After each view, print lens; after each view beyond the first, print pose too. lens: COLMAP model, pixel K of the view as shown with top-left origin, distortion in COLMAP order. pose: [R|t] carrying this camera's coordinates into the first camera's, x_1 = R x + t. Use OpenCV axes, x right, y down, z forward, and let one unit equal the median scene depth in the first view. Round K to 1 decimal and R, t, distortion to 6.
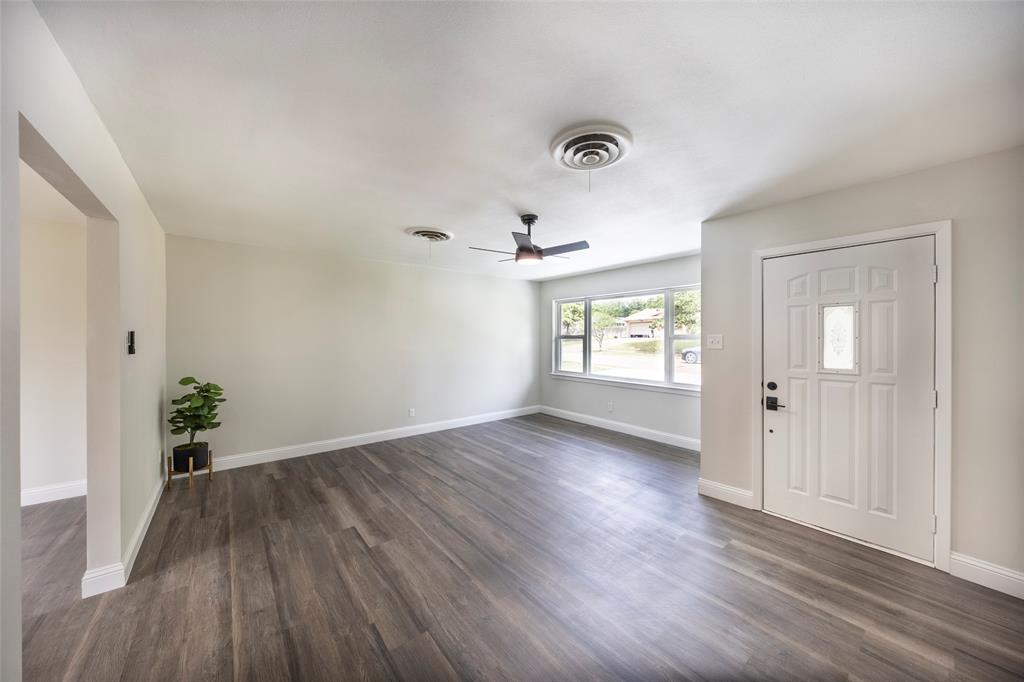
lens RADIAL K [[359.0, 0, 514.0], [0, 359.0, 338.2], [0, 0, 1]] dist [0.000834, 0.000003]
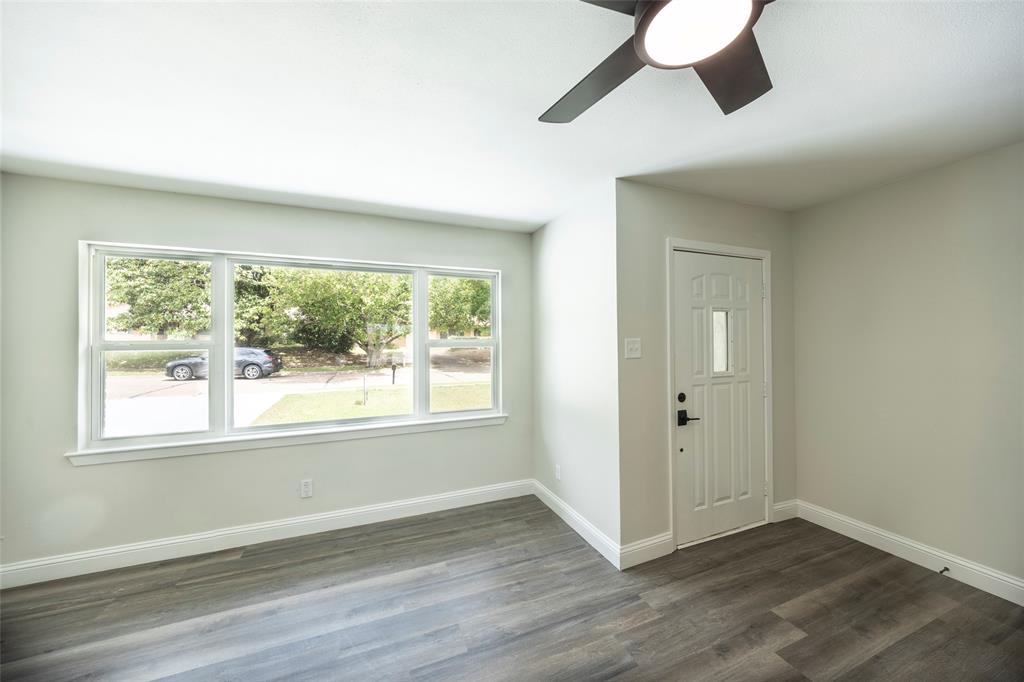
lens RADIAL K [[365.5, 0, 510.0], [0, 365.5, 337.5], [0, 0, 1]] dist [-0.007854, -0.000169]
pose [[0.289235, 0.009847, 0.957208, -0.243684], [0.011326, 0.999842, -0.013707, -0.004914], [-0.957191, 0.014806, 0.289077, 1.131237]]
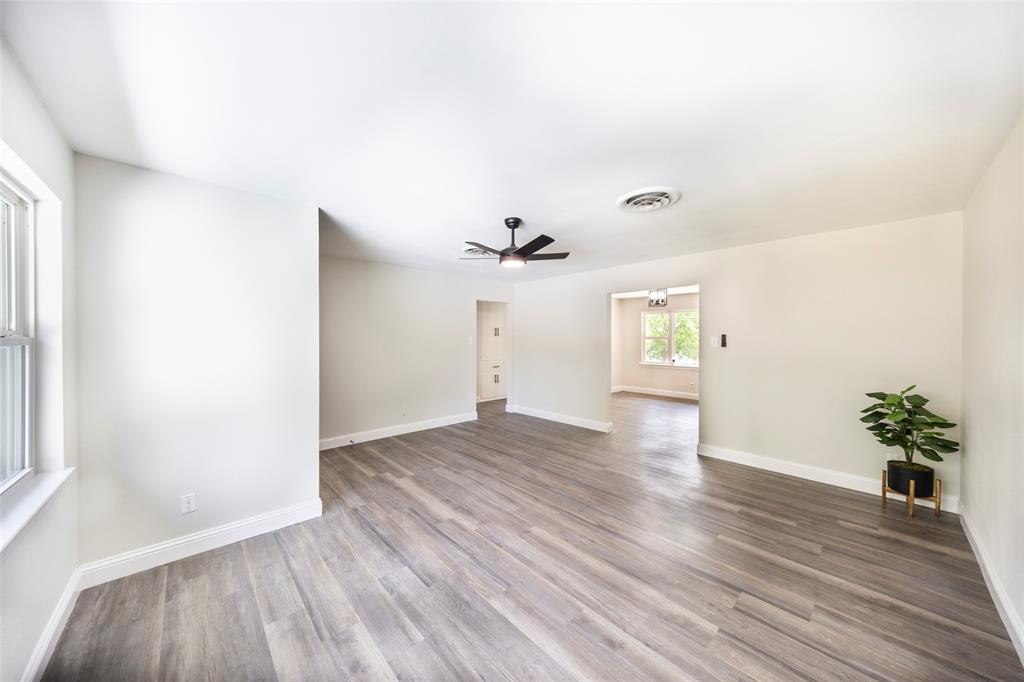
lens RADIAL K [[346.1, 0, 512.0], [0, 346.1, 341.0], [0, 0, 1]] dist [0.019738, 0.000010]
pose [[-0.996955, -0.000427, -0.077974, 0.130075], [-0.001286, 0.999939, 0.010962, -0.001936], [0.077965, 0.011029, -0.996895, 2.126237]]
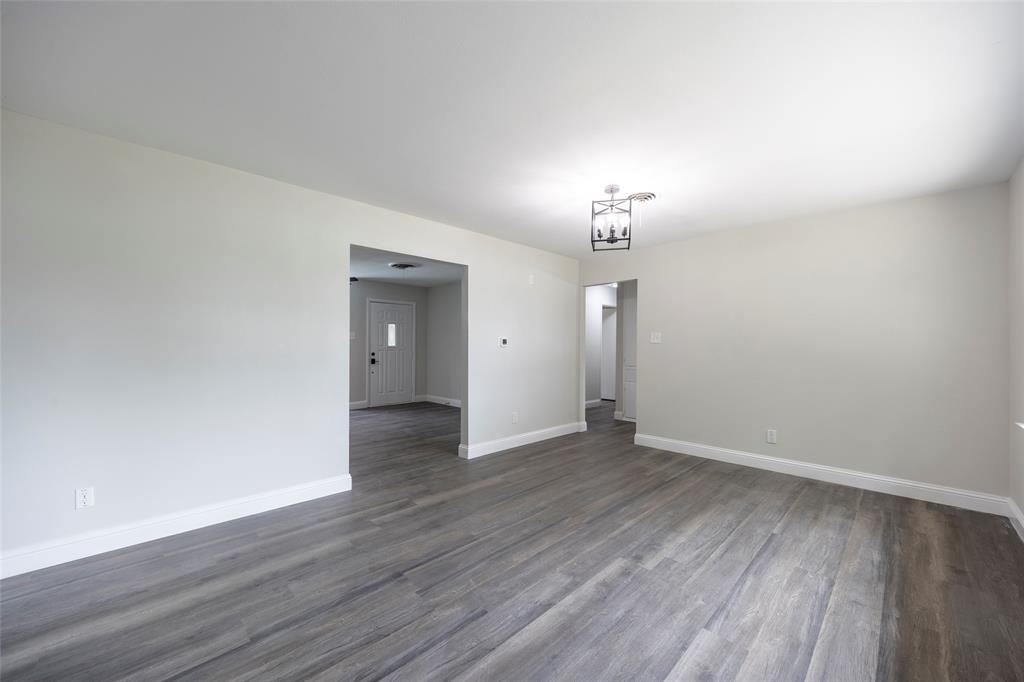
lens RADIAL K [[377.1, 0, 512.0], [0, 377.1, 341.0], [0, 0, 1]] dist [-0.001090, -0.000084]
pose [[-0.085018, 0.009976, 0.996329, -1.921468], [-0.000060, 0.999950, -0.010017, 0.067975], [-0.996379, -0.000912, -0.085013, 0.268479]]
